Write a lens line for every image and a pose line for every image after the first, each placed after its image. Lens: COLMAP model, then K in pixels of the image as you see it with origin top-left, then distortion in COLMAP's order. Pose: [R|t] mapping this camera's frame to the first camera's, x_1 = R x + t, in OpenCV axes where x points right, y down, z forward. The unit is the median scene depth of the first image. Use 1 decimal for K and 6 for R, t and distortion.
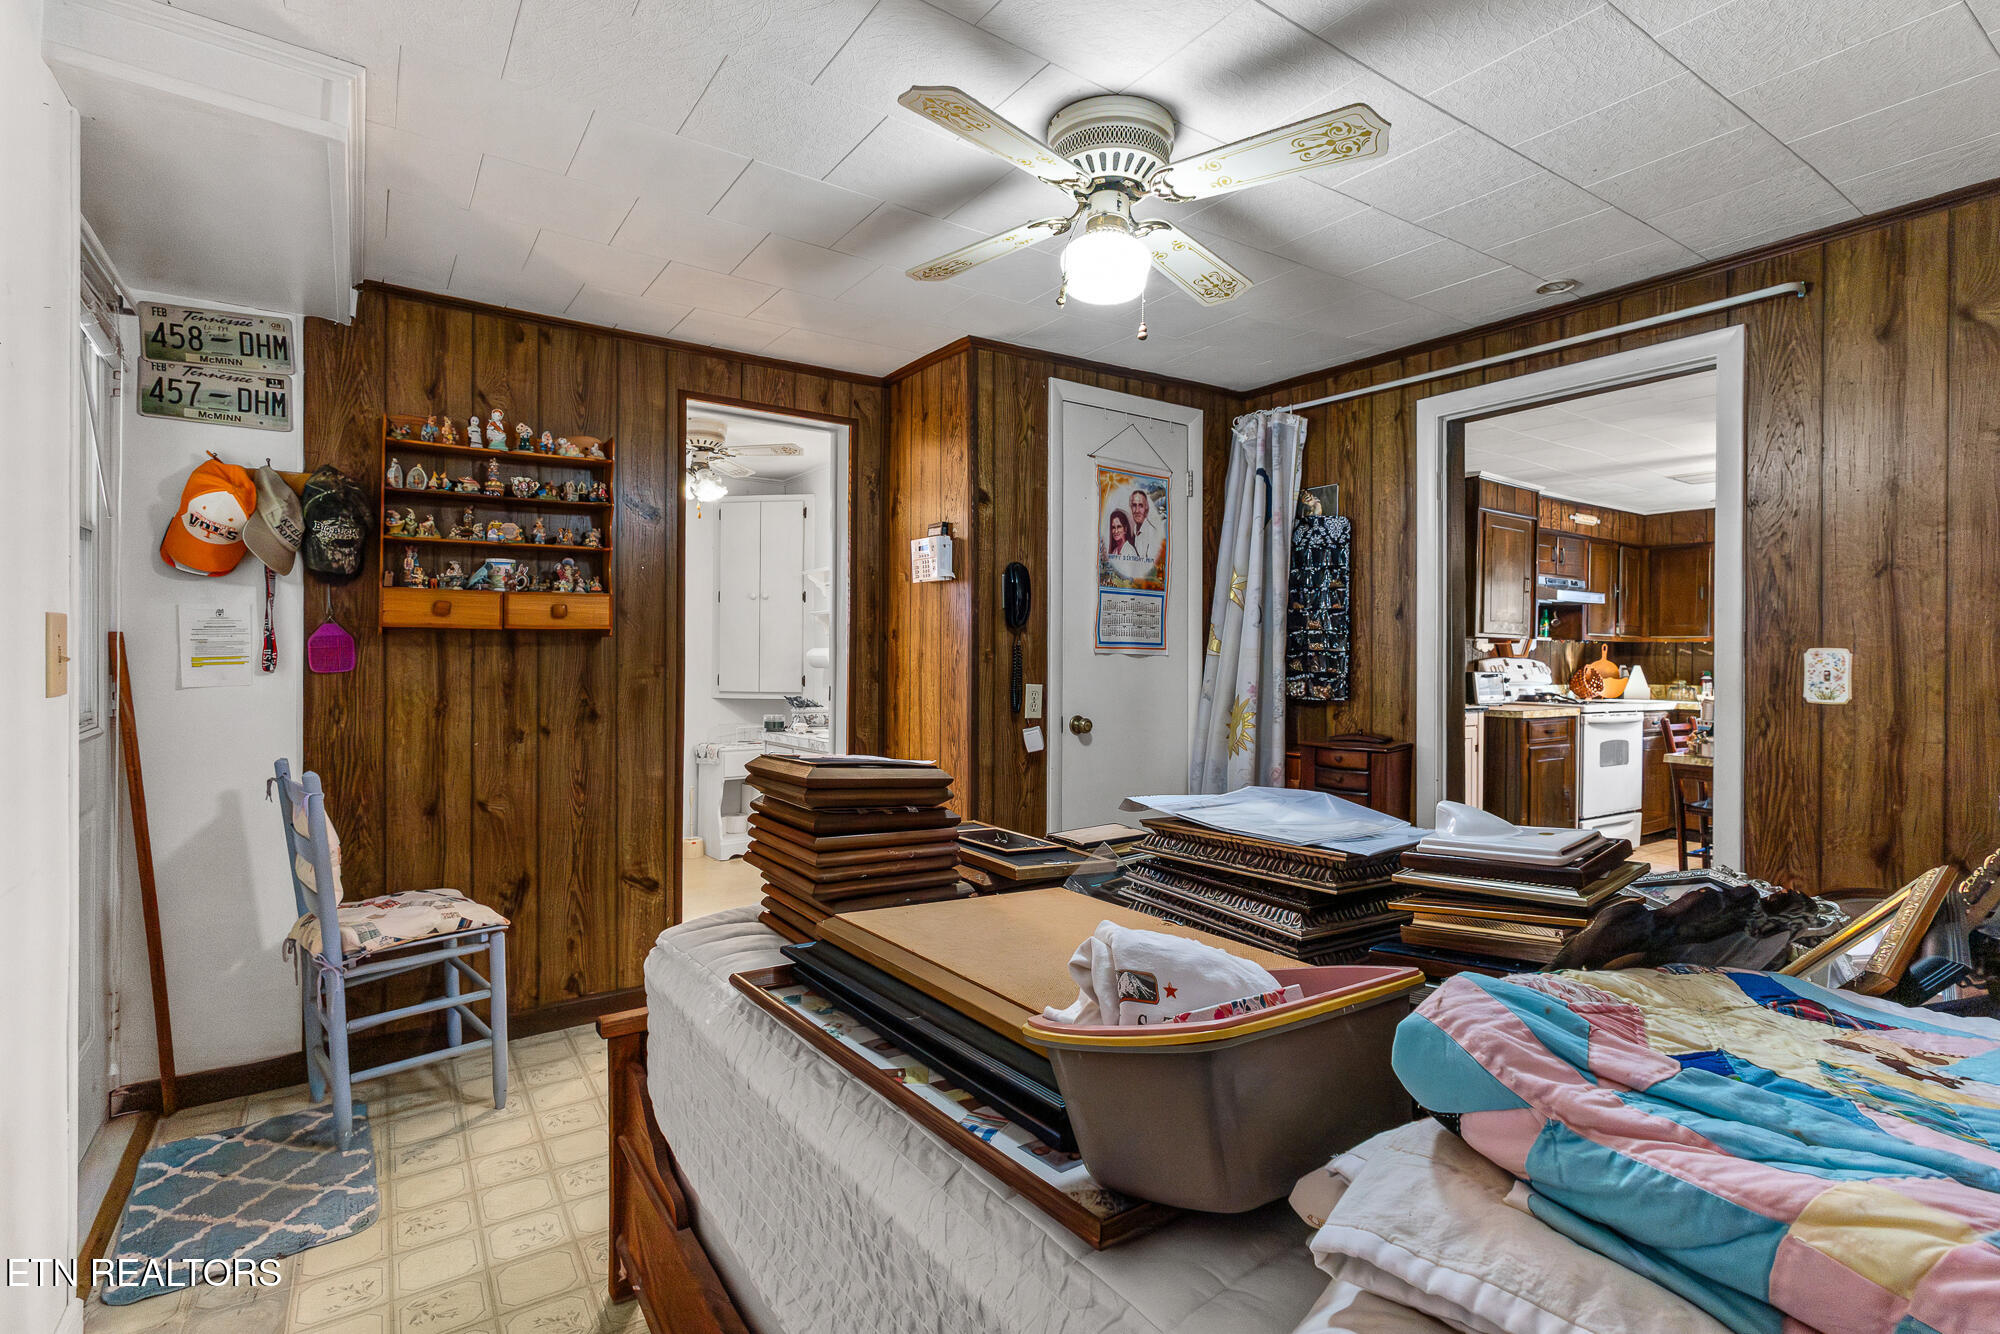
lens RADIAL K [[932.9, 0, 1003.8], [0, 932.9, 674.8], [0, 0, 1]] dist [-0.003985, 0.001043]
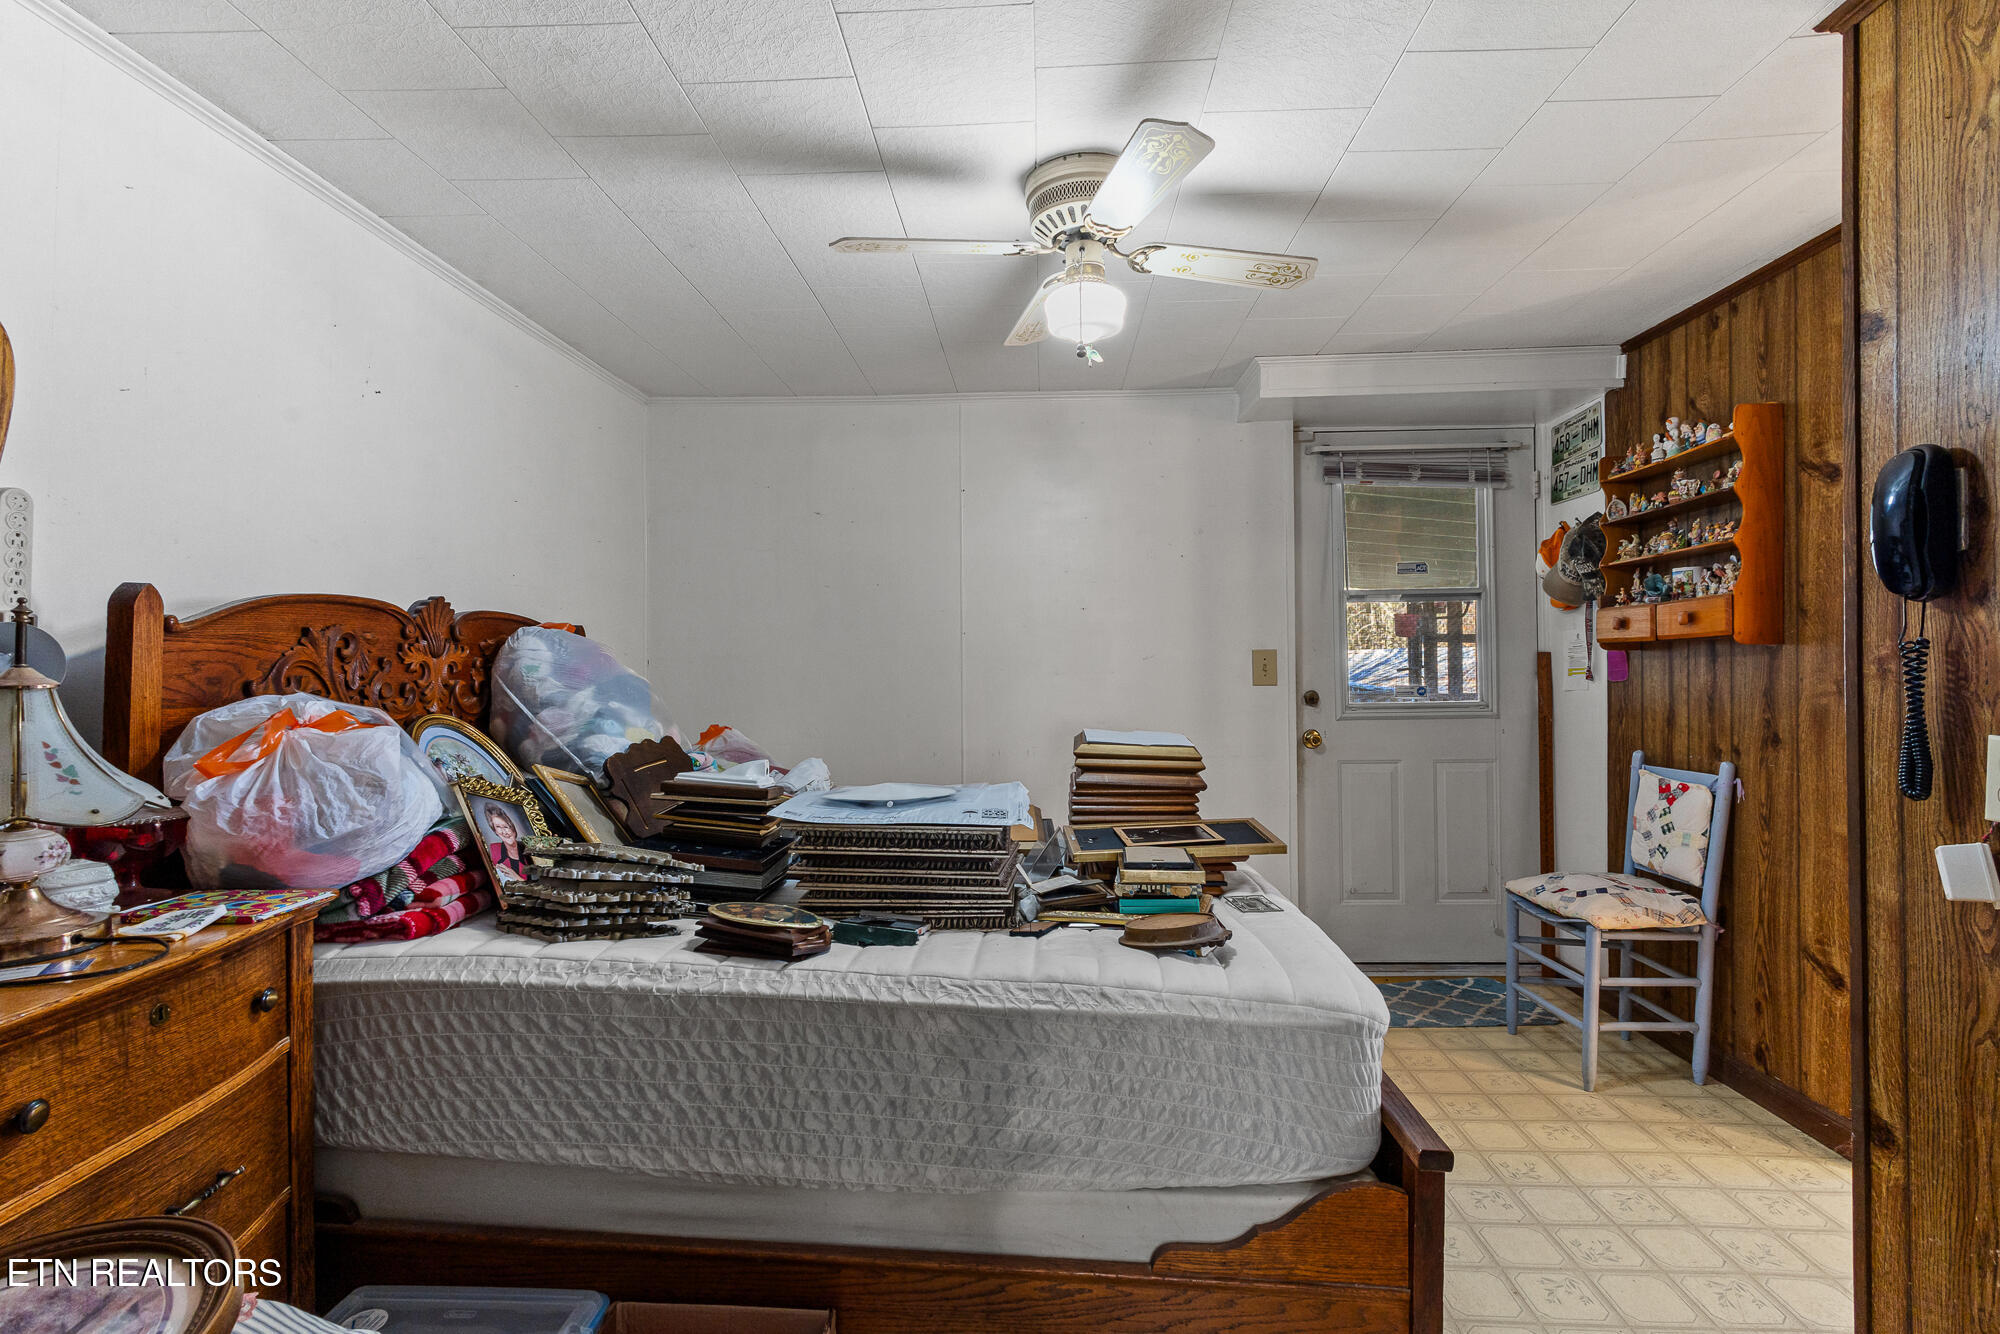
lens RADIAL K [[932.9, 0, 1003.8], [0, 932.9, 674.8], [0, 0, 1]] dist [-0.003985, 0.001043]
pose [[-0.587972, 0.005132, -0.808865, 0.644708], [-0.013100, 0.999788, 0.015865, -0.017968], [0.808775, 0.019924, -0.587780, 0.966440]]
